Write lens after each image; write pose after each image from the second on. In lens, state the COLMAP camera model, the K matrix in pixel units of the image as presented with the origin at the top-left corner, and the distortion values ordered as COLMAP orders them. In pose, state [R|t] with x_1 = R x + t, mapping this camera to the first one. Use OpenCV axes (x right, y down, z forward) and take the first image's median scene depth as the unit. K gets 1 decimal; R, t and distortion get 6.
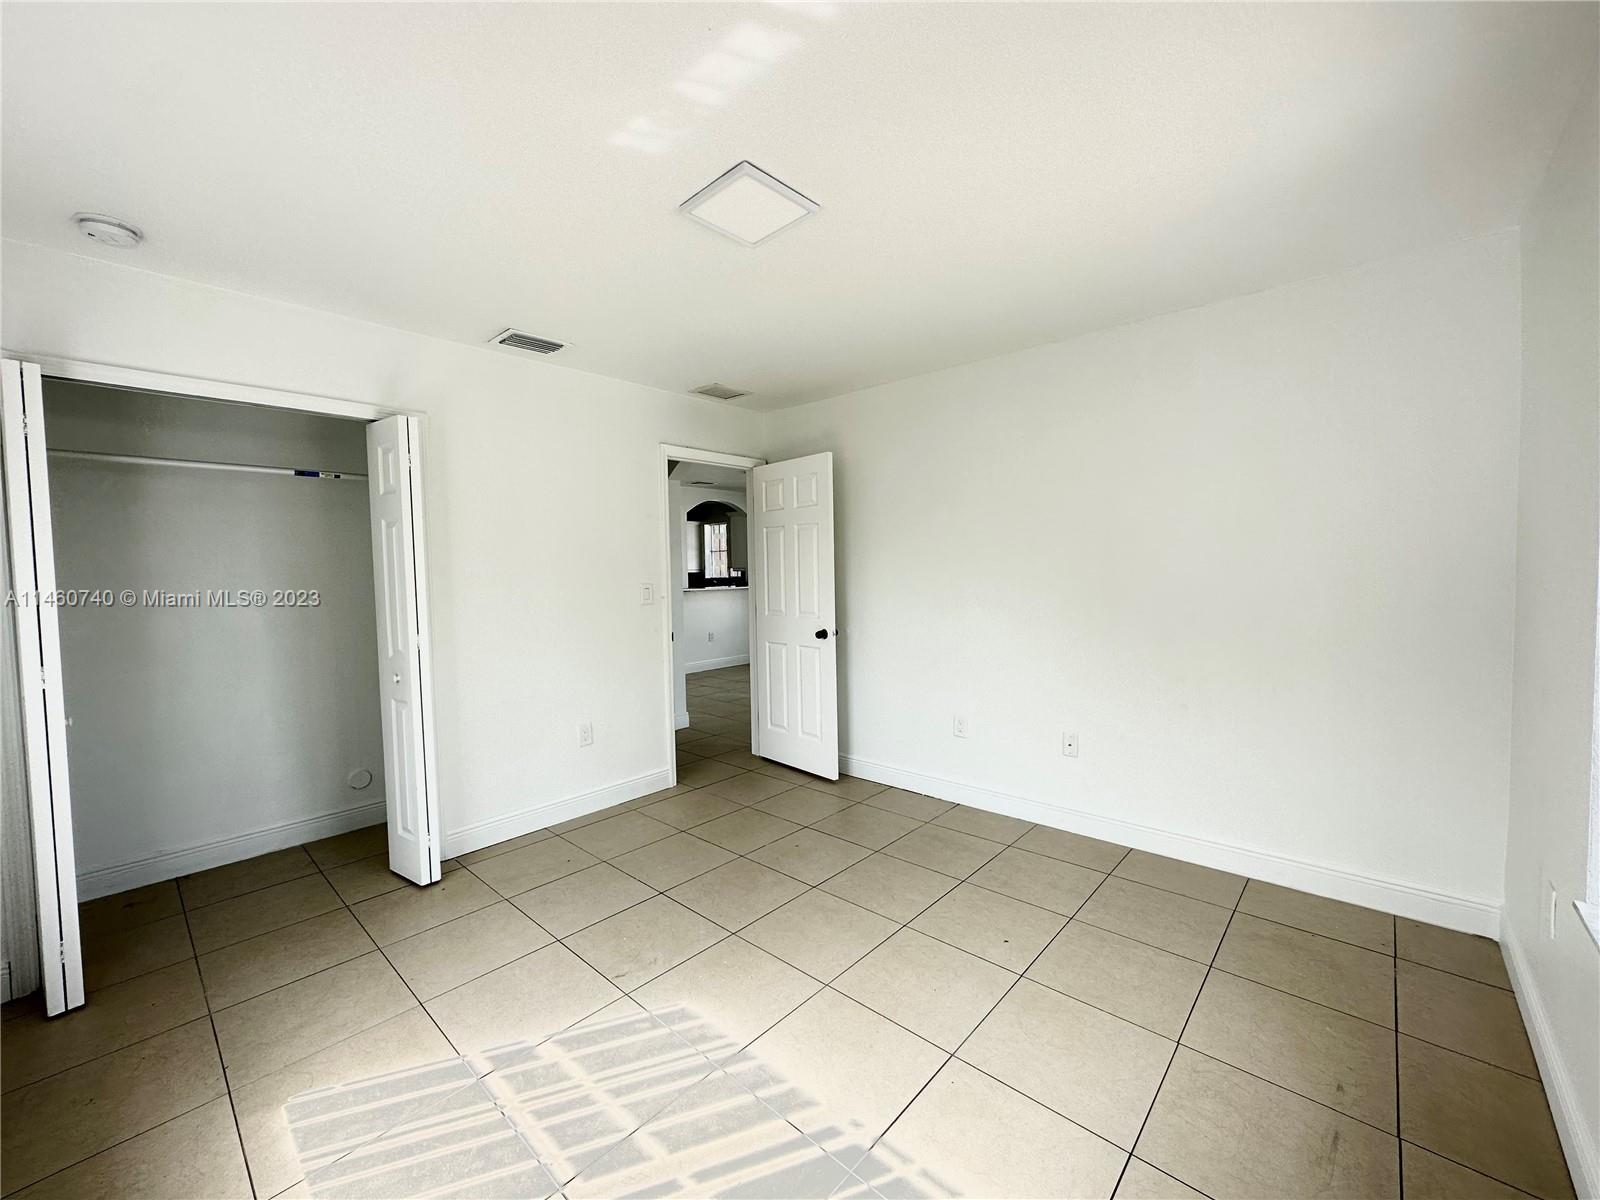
lens RADIAL K [[638.7, 0, 805.2], [0, 638.7, 599.3], [0, 0, 1]] dist [-0.003230, -0.000412]
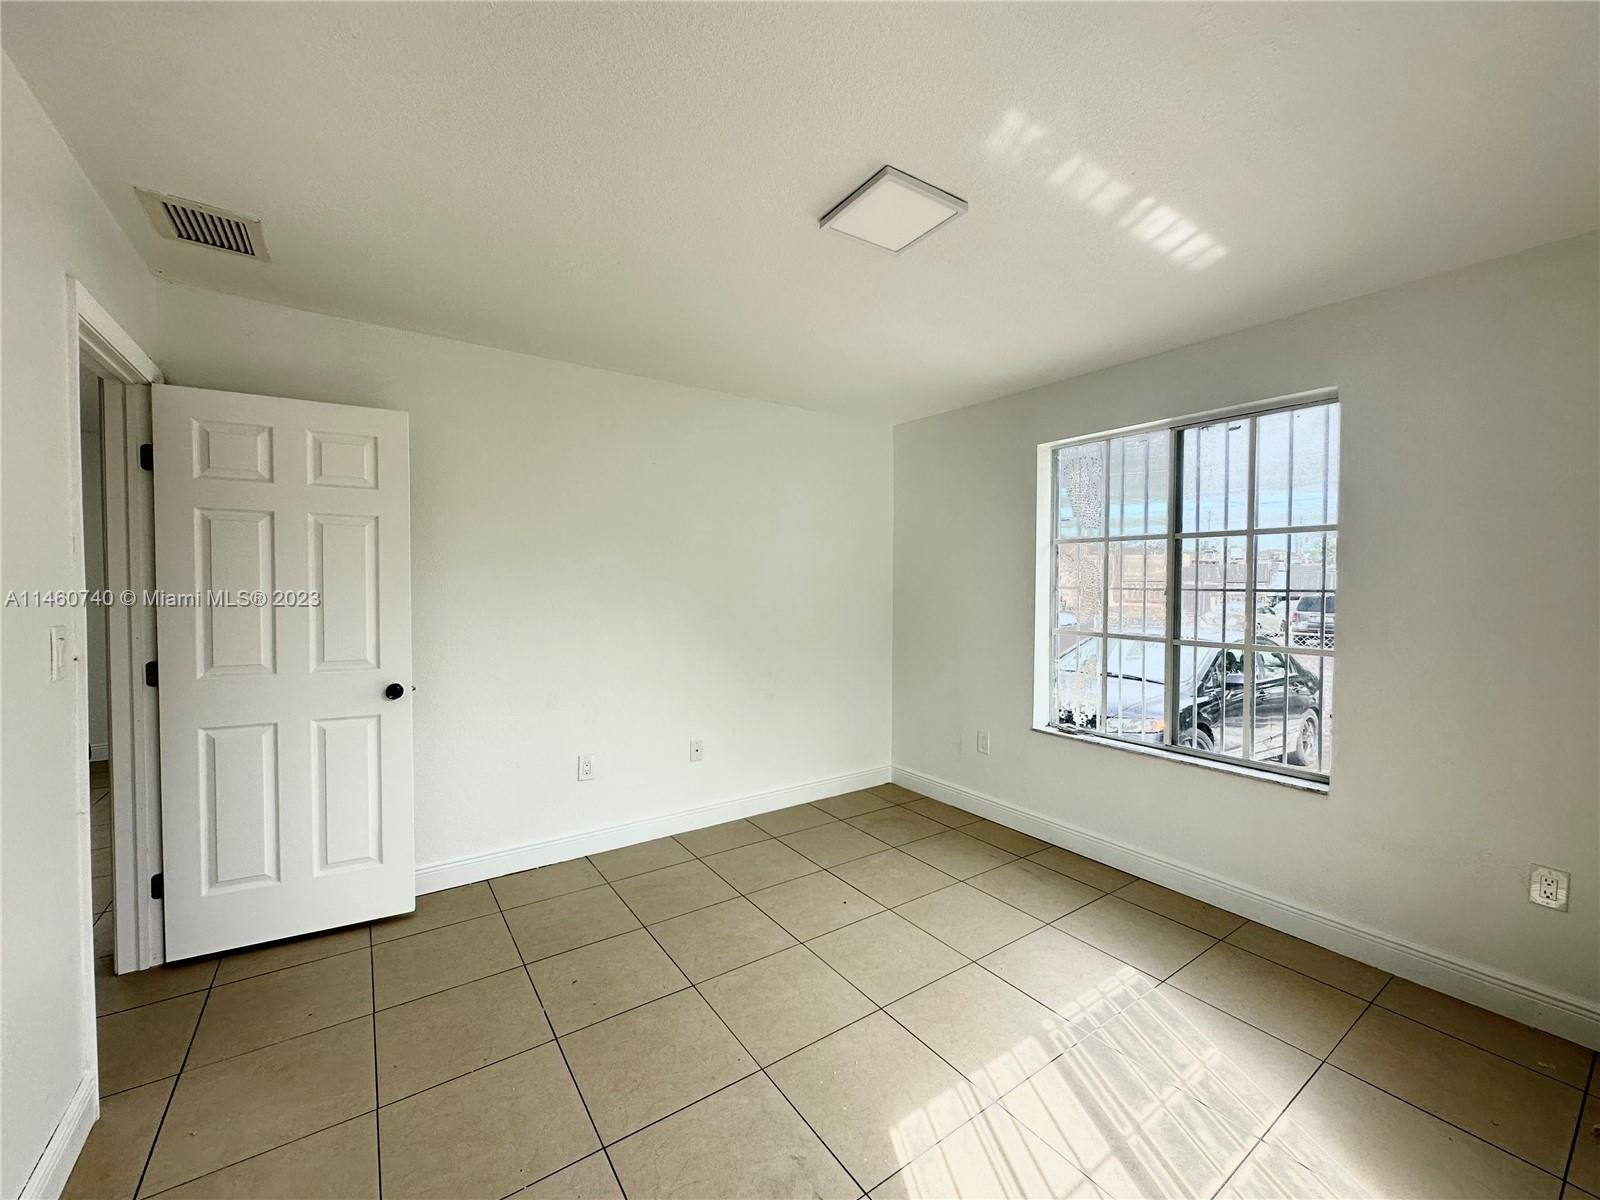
lens RADIAL K [[638.7, 0, 799.1], [0, 638.7, 598.1], [0, 0, 1]] dist [-0.003230, -0.000412]
pose [[0.224296, -0.006577, 0.974499, -0.669867], [0.037280, 0.999303, -0.001836, -0.030278], [-0.973808, 0.036741, 0.224385, 0.605743]]
